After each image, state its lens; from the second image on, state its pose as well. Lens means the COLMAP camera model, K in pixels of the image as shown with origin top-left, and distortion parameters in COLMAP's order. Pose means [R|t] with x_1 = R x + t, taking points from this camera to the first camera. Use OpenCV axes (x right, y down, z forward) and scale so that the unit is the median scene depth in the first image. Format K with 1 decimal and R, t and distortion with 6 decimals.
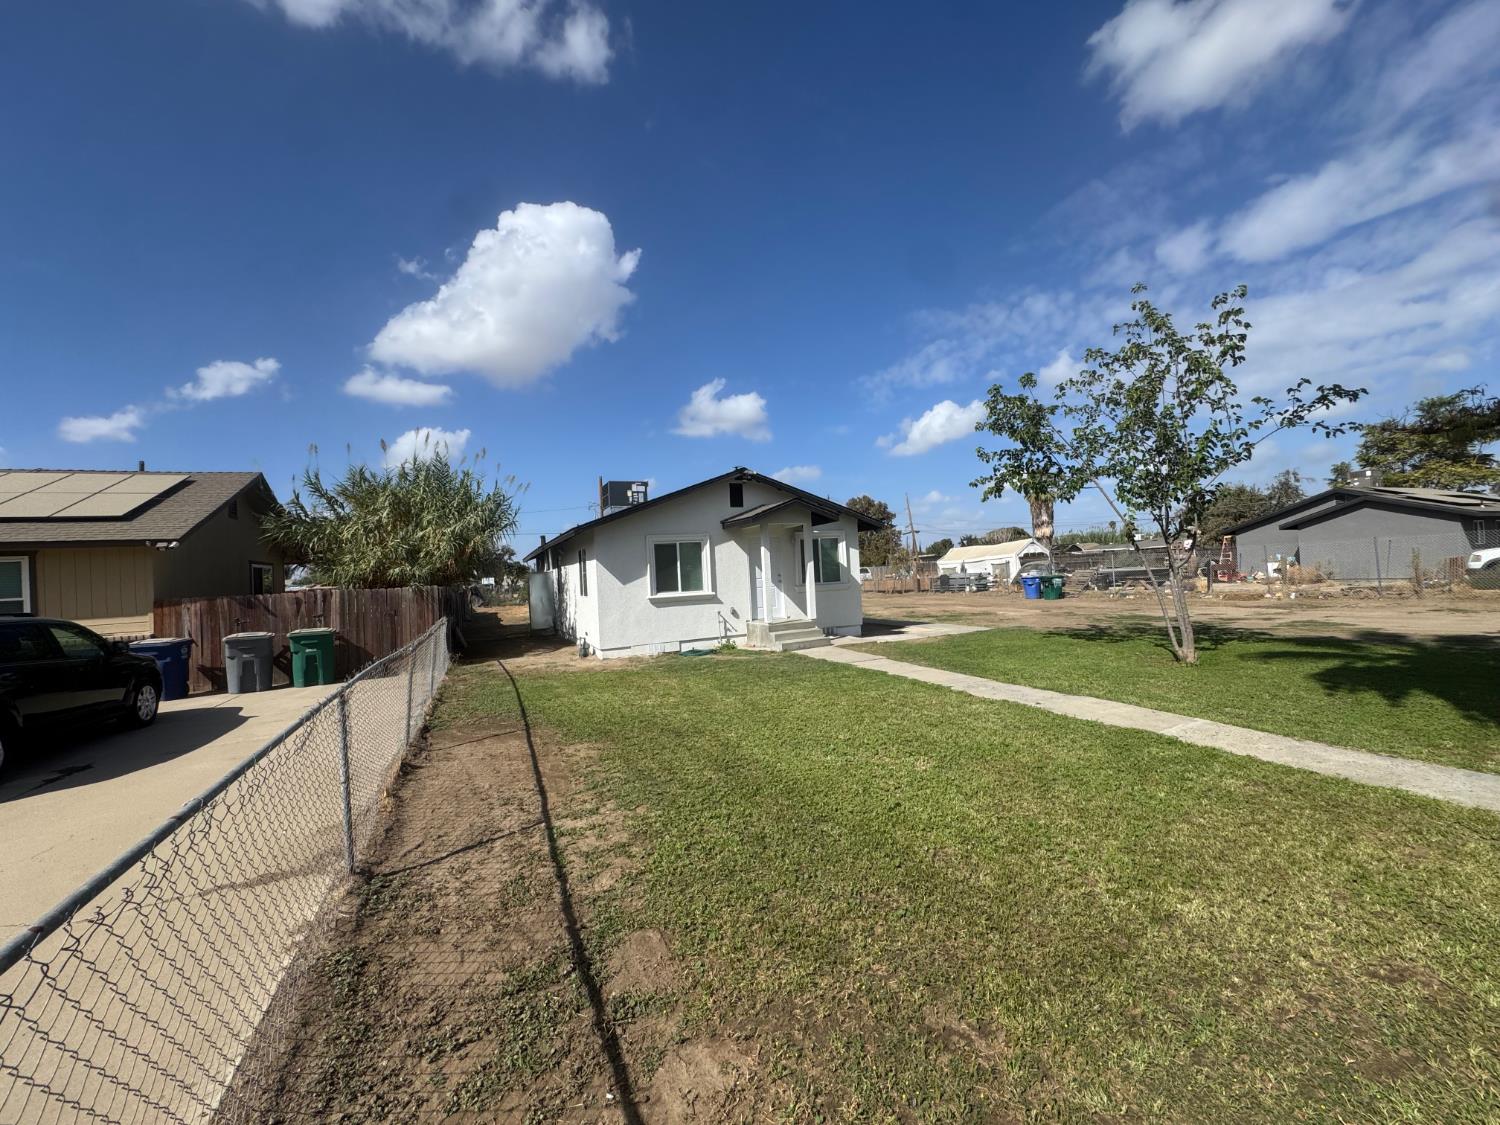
lens RADIAL K [[597.9, 0, 744.1], [0, 597.9, 561.9], [0, 0, 1]] dist [-0.001747, -0.000082]
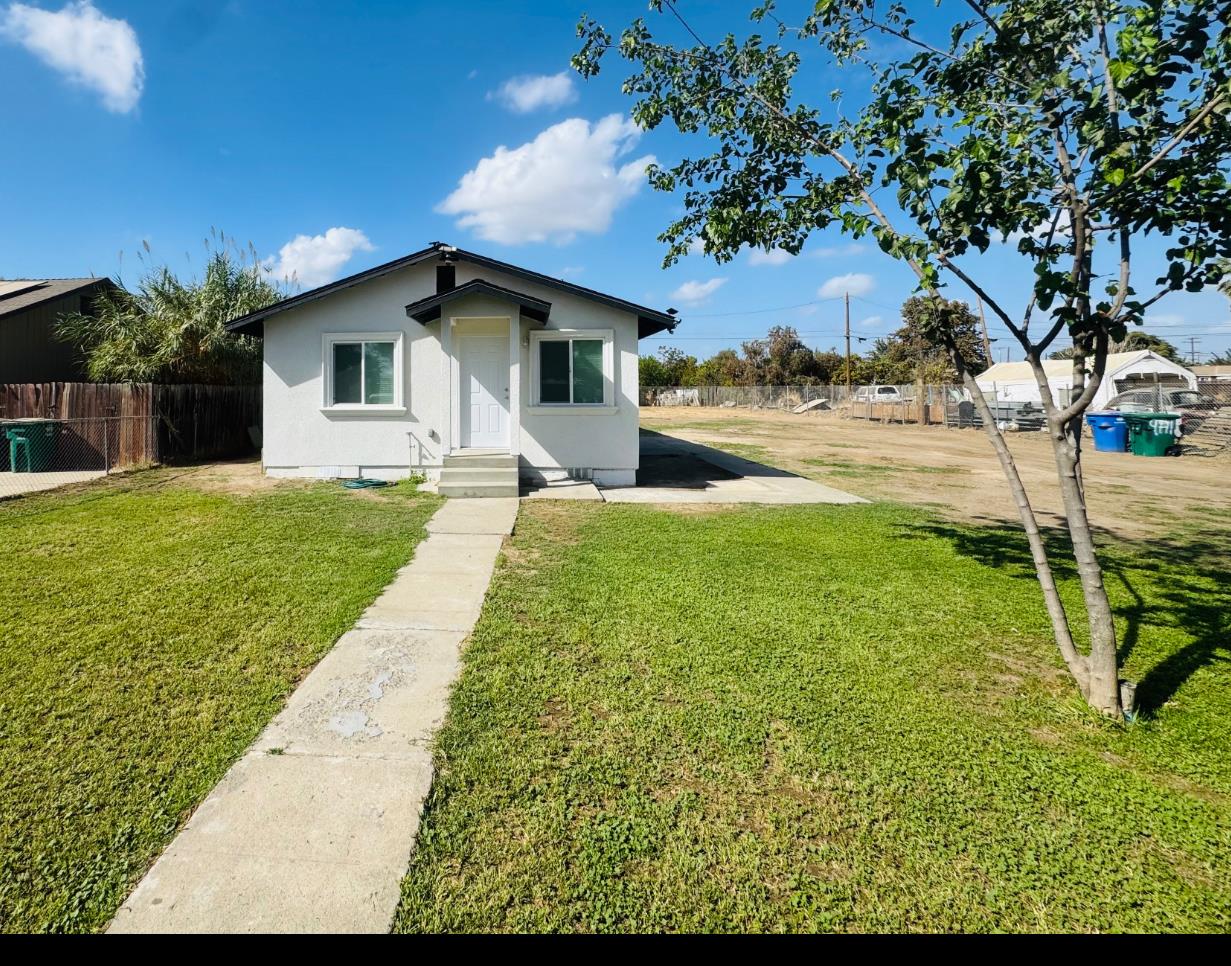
lens RADIAL K [[594.4, 0, 480.5], [0, 594.4, 369.6], [0, 0, 1]] dist [-0.001374, 0.000243]
pose [[0.883923, 0.032851, -0.466476, 0.395727], [-0.032043, 0.999440, 0.009668, -0.008684], [0.466532, 0.006402, 0.884481, 0.367558]]
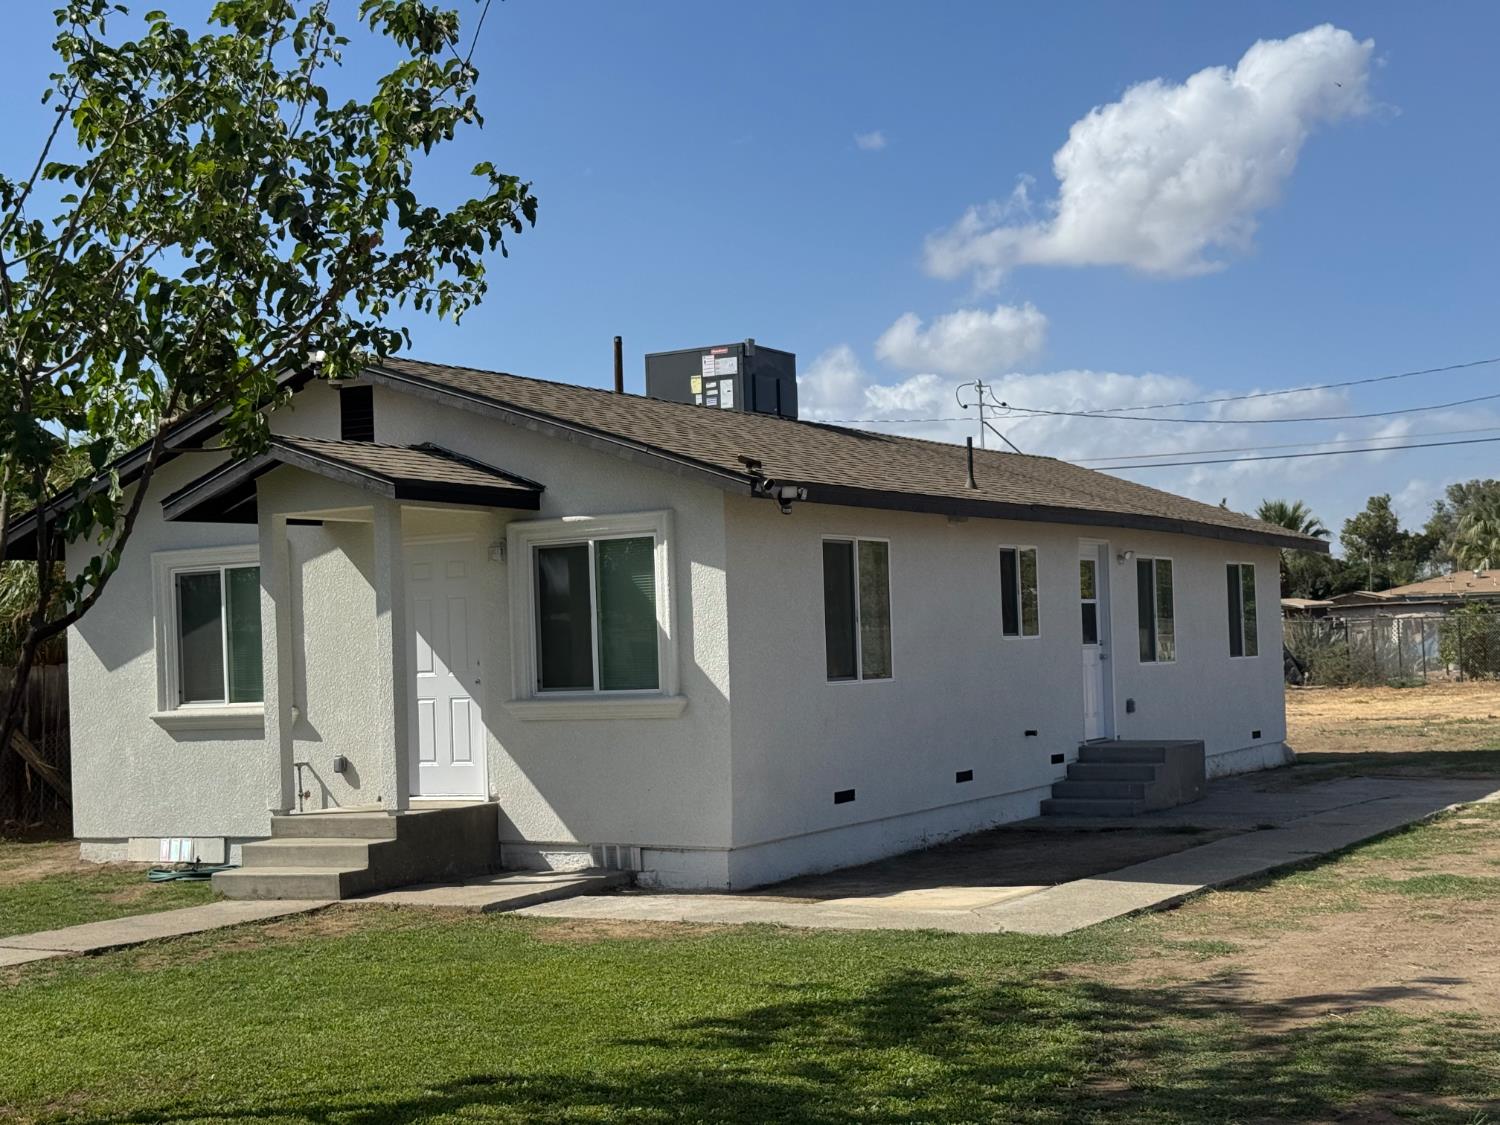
lens RADIAL K [[2075.6, 0, 753.9], [0, 2075.6, 582.0], [0, 0, 1]] dist [0.135432, -0.065127]
pose [[0.572919, 0.004144, -0.819602, 1.115428], [0.026096, 0.999388, 0.023295, -0.044832], [0.819197, -0.034734, 0.572460, 0.528334]]
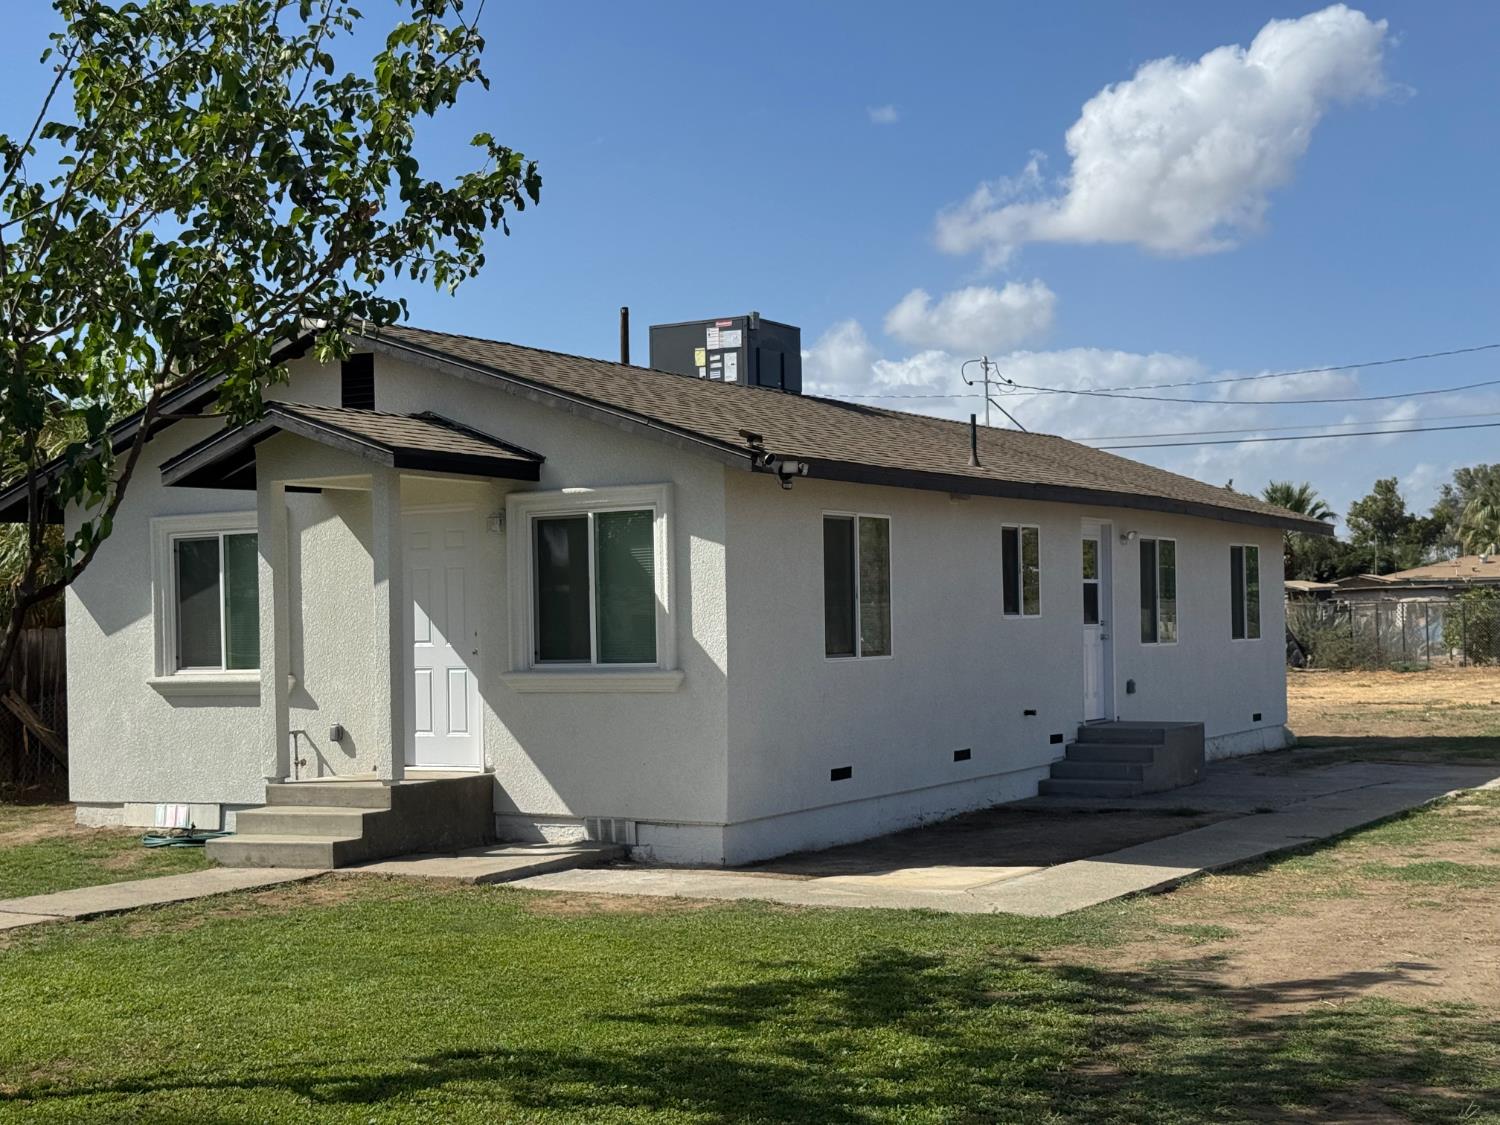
lens RADIAL K [[2077.4, 0, 749.4], [0, 2077.4, 575.1], [0, 0, 1]] dist [0.125315, -0.004101]
pose [[0.569309, 0.021022, -0.821855, 1.113127], [0.010302, 0.999412, 0.032699, -0.045488], [0.822059, -0.027083, 0.568758, 0.533010]]
